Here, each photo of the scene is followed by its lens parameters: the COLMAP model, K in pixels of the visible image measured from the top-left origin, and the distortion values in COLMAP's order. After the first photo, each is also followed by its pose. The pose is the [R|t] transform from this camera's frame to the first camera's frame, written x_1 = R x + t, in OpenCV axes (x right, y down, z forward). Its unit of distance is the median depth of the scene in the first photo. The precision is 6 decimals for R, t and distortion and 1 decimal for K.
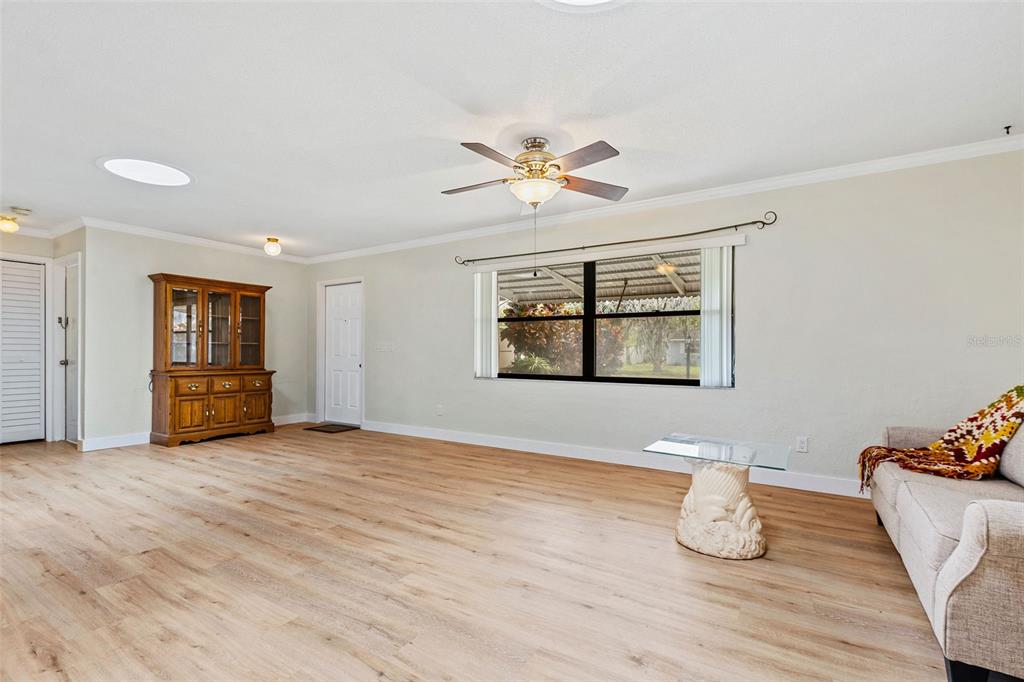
lens RADIAL K [[468.9, 0, 508.5], [0, 468.9, 354.2], [0, 0, 1]] dist [0.000835, -0.000081]
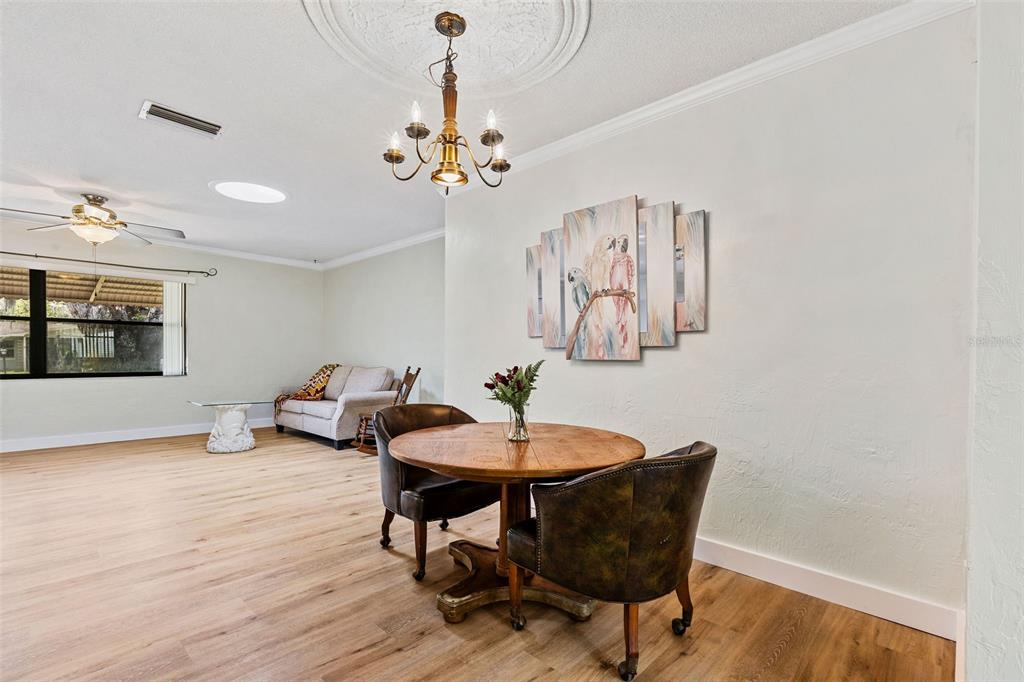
lens RADIAL K [[468.9, 0, 508.5], [0, 468.9, 354.2], [0, 0, 1]] dist [0.000835, -0.000081]
pose [[0.197078, 0.002564, 0.980384, -0.731055], [0.001423, 0.999995, -0.002902, 0.006282], [-0.980387, 0.001967, 0.197073, -0.305346]]
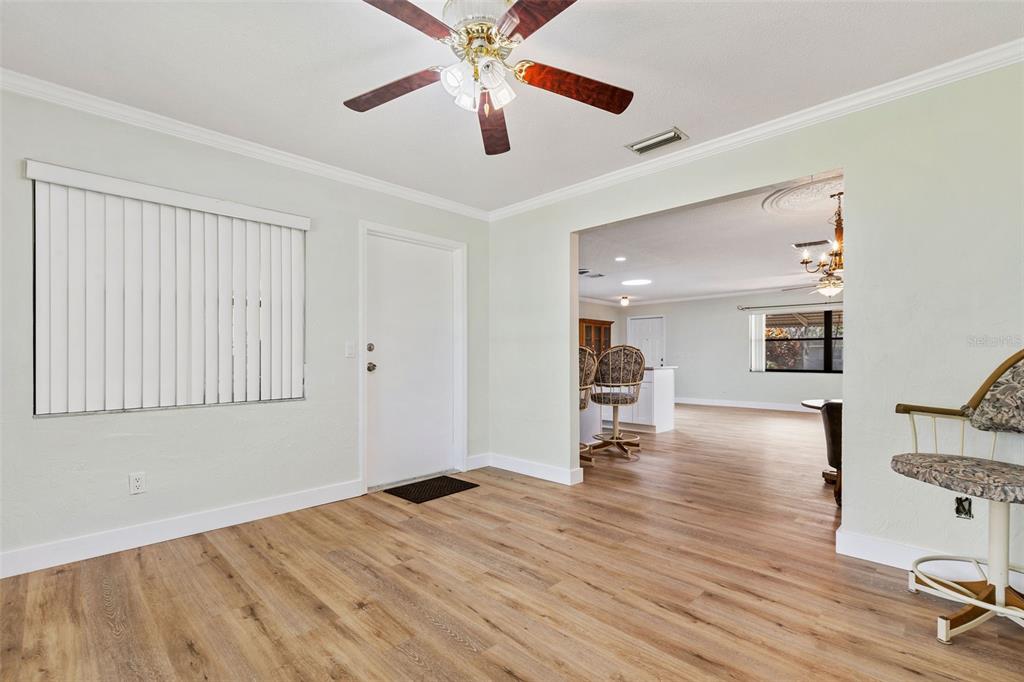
lens RADIAL K [[475.8, 0, 509.5], [0, 475.8, 353.1], [0, 0, 1]] dist [0.001619, -0.000443]
pose [[0.976652, -0.003568, -0.214800, -0.727586], [0.000039, 0.999865, -0.016431, 0.010694], [0.214829, 0.016039, 0.976520, -1.257654]]
